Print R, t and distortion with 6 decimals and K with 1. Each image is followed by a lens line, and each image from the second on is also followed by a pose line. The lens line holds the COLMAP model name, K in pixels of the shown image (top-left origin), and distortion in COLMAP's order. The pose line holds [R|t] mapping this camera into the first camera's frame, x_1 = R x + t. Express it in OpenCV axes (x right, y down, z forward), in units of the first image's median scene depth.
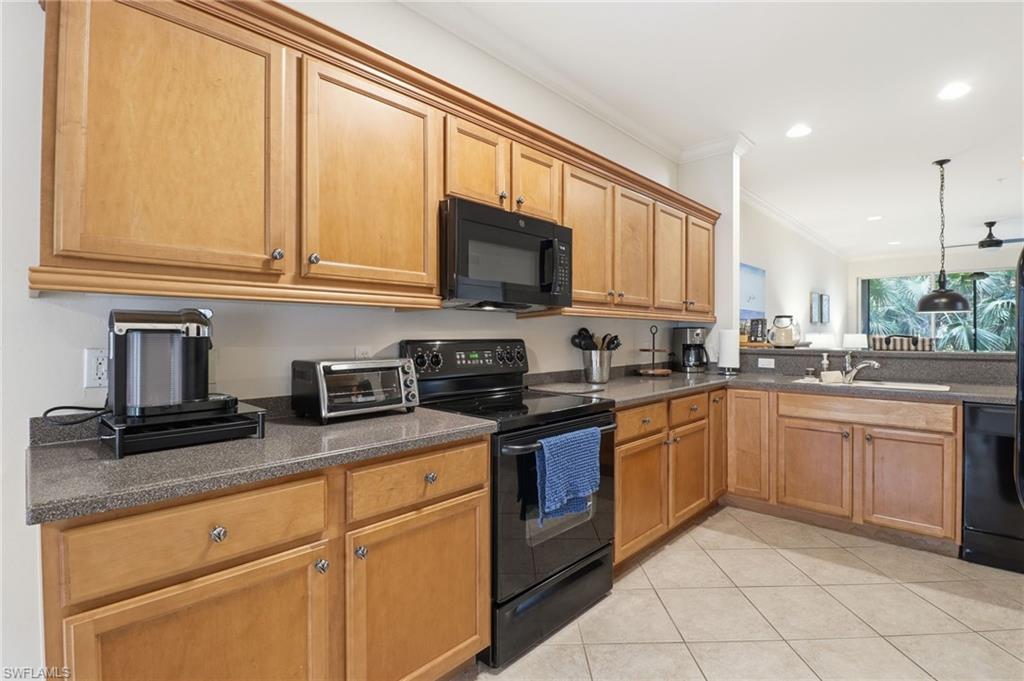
lens RADIAL K [[476.4, 0, 526.8], [0, 476.4, 335.8], [0, 0, 1]] dist [0.000666, -0.014132]
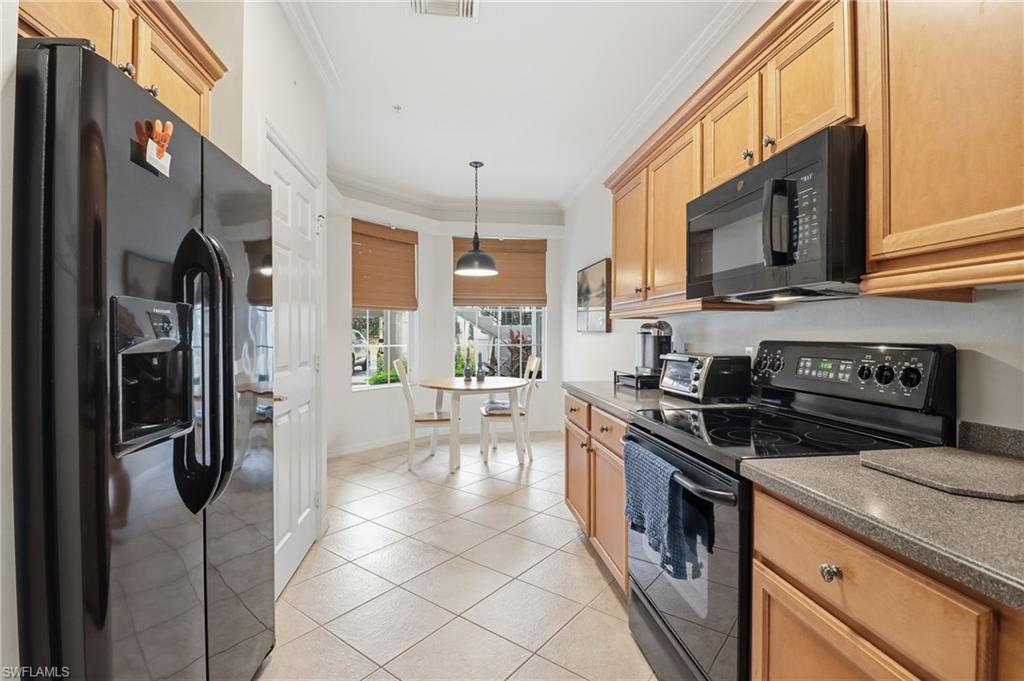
lens RADIAL K [[476.4, 0, 526.8], [0, 476.4, 335.8], [0, 0, 1]] dist [0.000666, -0.014132]
pose [[-0.613742, 0.002213, -0.789504, 0.722389], [-0.003387, 0.999979, 0.005436, -0.004050], [0.789500, 0.006010, -0.613721, 1.103417]]
